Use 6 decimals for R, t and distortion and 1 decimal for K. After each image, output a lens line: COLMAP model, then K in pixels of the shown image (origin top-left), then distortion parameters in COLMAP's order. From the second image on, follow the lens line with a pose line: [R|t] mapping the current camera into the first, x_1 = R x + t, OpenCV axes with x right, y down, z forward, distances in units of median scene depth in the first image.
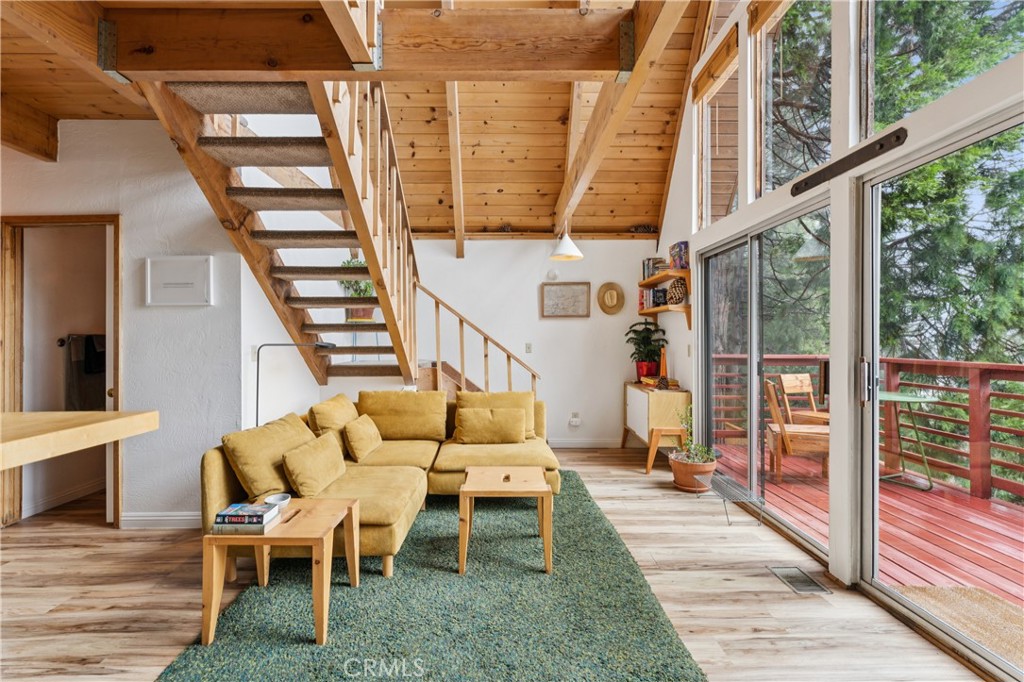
lens RADIAL K [[461.2, 0, 506.9], [0, 461.2, 339.3], [0, 0, 1]] dist [-0.002339, 0.000114]
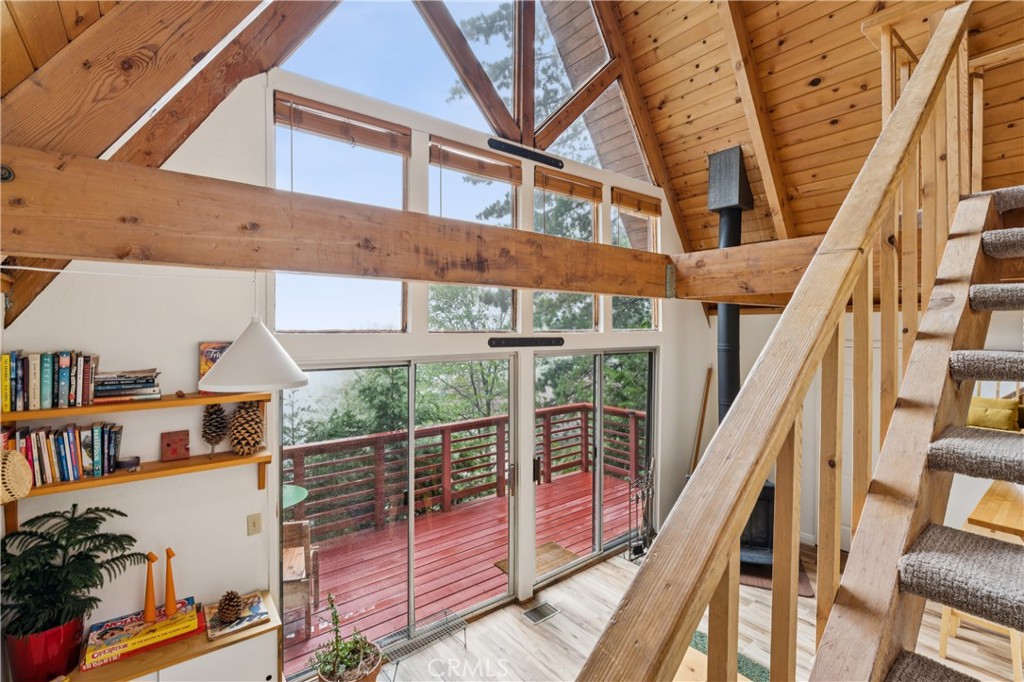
lens RADIAL K [[461.2, 0, 509.1], [0, 461.2, 331.6], [0, 0, 1]] dist [-0.002339, 0.000114]
pose [[-0.607374, -0.004569, 0.794403, -0.239787], [0.001184, 0.999977, 0.006657, -0.195742], [-0.794415, 0.004984, -0.607355, 0.943407]]
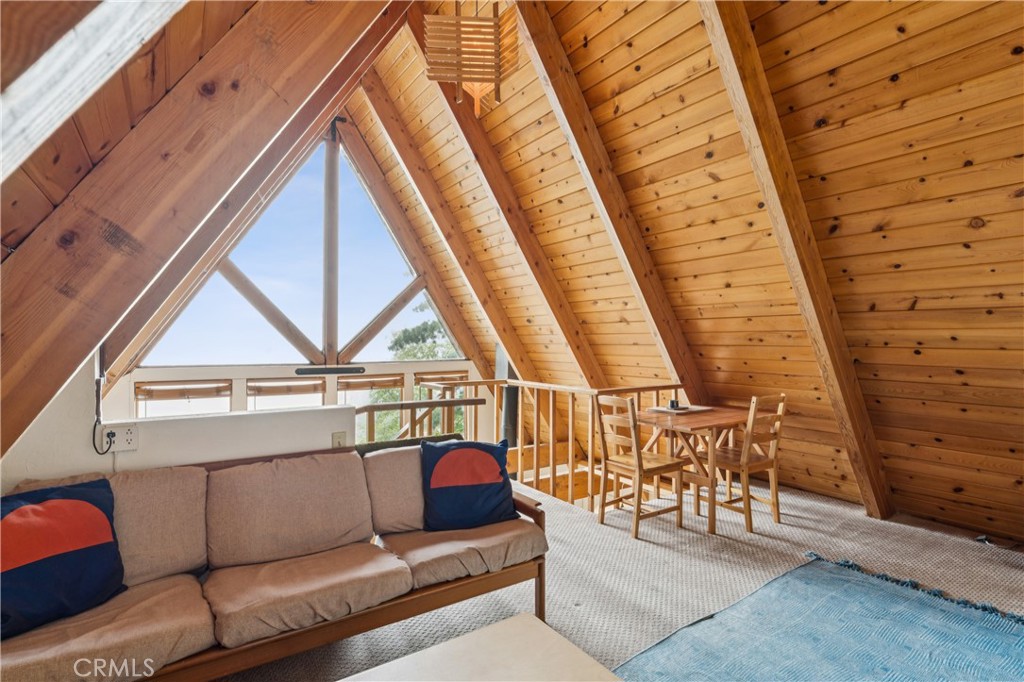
lens RADIAL K [[509.9, 0, 506.0], [0, 509.9, 341.0], [0, 0, 1]] dist [-0.003868, -0.000874]
pose [[-0.539897, 0.006317, 0.841707, -0.888148], [-0.000026, 0.999972, -0.007522, -0.538228], [-0.841731, -0.004083, -0.539882, 0.764310]]
